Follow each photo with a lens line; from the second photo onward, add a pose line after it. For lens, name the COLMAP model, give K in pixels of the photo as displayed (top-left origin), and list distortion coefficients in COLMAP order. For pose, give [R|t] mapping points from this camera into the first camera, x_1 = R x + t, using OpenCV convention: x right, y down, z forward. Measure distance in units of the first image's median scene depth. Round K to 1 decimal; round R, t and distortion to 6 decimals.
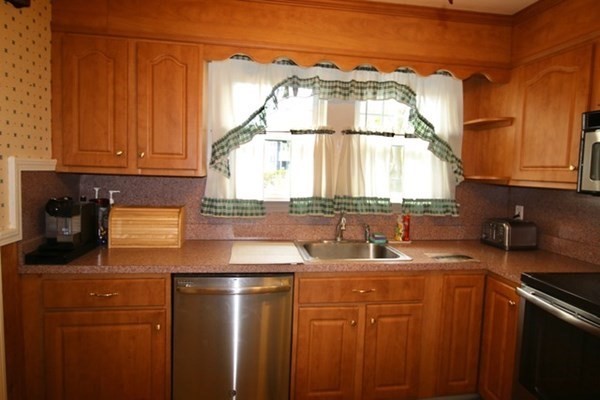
lens RADIAL K [[355.9, 0, 299.7], [0, 355.9, 194.7], [0, 0, 1]] dist [0.001311, 0.001317]
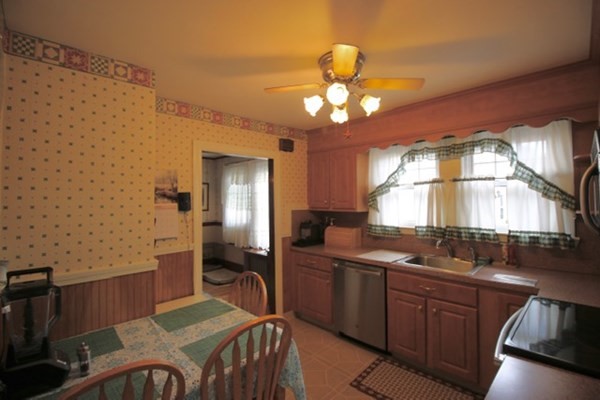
lens RADIAL K [[281.0, 0, 300.7], [0, 281.0, 198.2], [0, 0, 1]] dist [-0.019388, 0.000809]
pose [[0.584474, -0.041450, -0.810353, 0.674228], [-0.037261, 0.996270, -0.077834, 0.002643], [0.810556, 0.075687, 0.580750, -0.121456]]
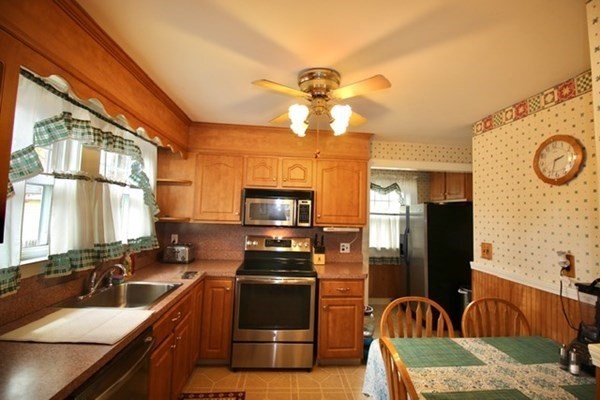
lens RADIAL K [[281.0, 0, 299.6], [0, 281.0, 198.8], [0, 0, 1]] dist [-0.019388, 0.000809]
pose [[0.081235, 0.019201, 0.996510, -0.606621], [0.043704, 0.998784, -0.022808, -0.080485], [-0.995736, 0.045404, 0.080297, 0.376873]]
